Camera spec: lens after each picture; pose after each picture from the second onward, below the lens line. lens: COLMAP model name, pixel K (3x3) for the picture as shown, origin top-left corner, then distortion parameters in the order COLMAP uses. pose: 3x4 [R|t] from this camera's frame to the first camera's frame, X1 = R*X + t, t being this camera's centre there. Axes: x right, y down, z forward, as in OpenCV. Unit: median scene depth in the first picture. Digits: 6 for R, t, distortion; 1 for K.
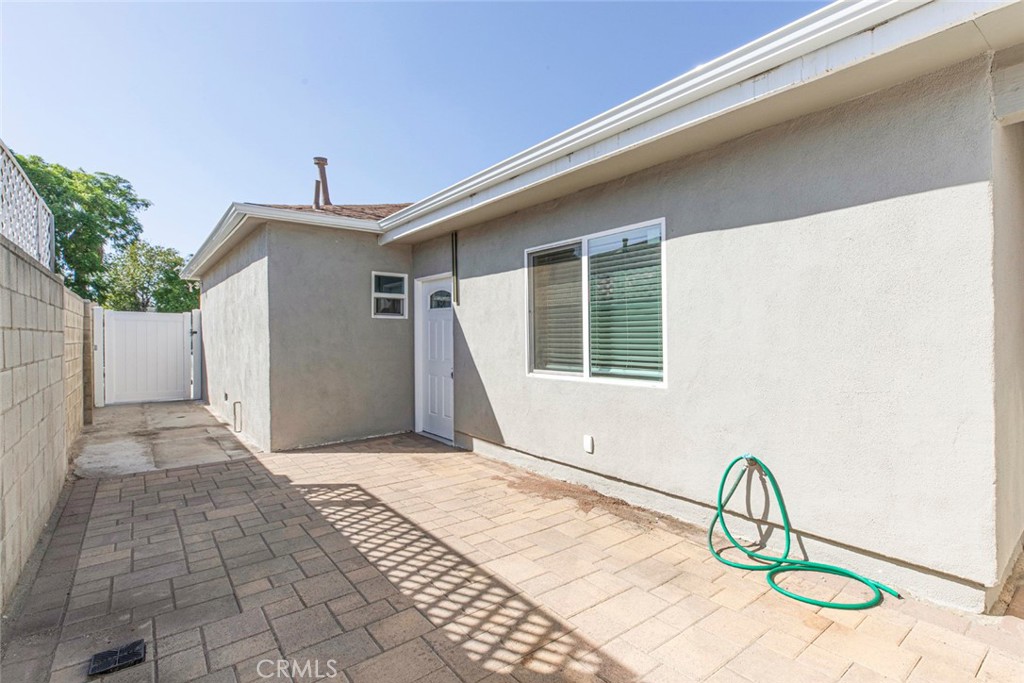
lens RADIAL K [[471.1, 0, 600.1], [0, 471.1, 332.7], [0, 0, 1]] dist [0.003697, 0.000022]
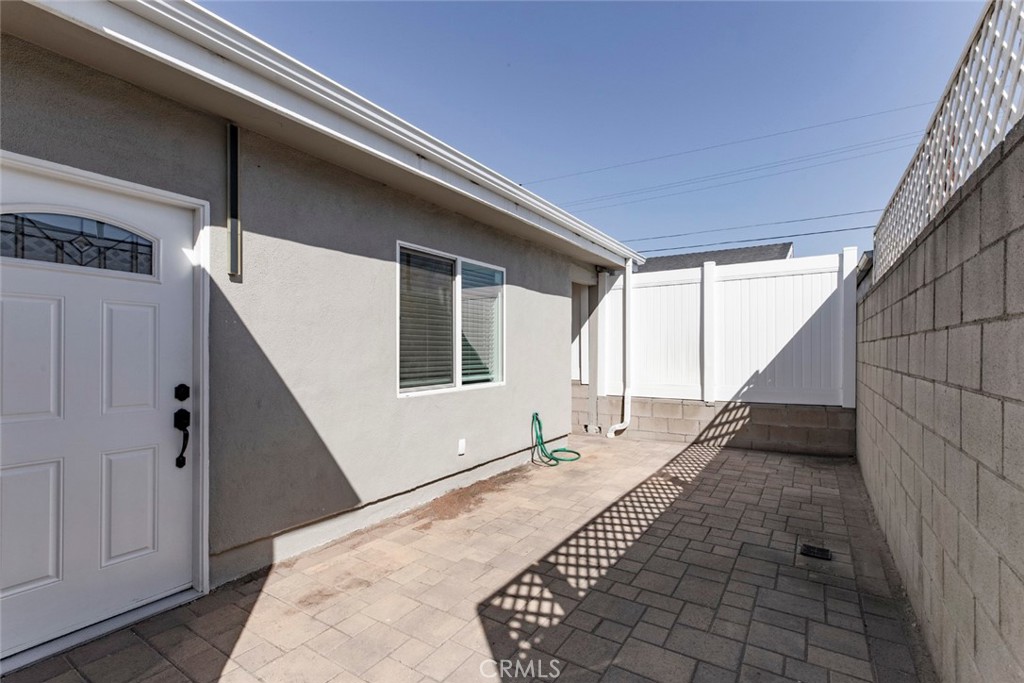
lens RADIAL K [[471.1, 0, 517.1], [0, 471.1, 348.7], [0, 0, 1]] dist [0.003697, 0.000022]
pose [[-0.230033, 0.010505, 0.973126, -1.246677], [-0.000603, 0.999940, -0.010938, 0.020815], [-0.973183, -0.003103, -0.230013, 1.249516]]
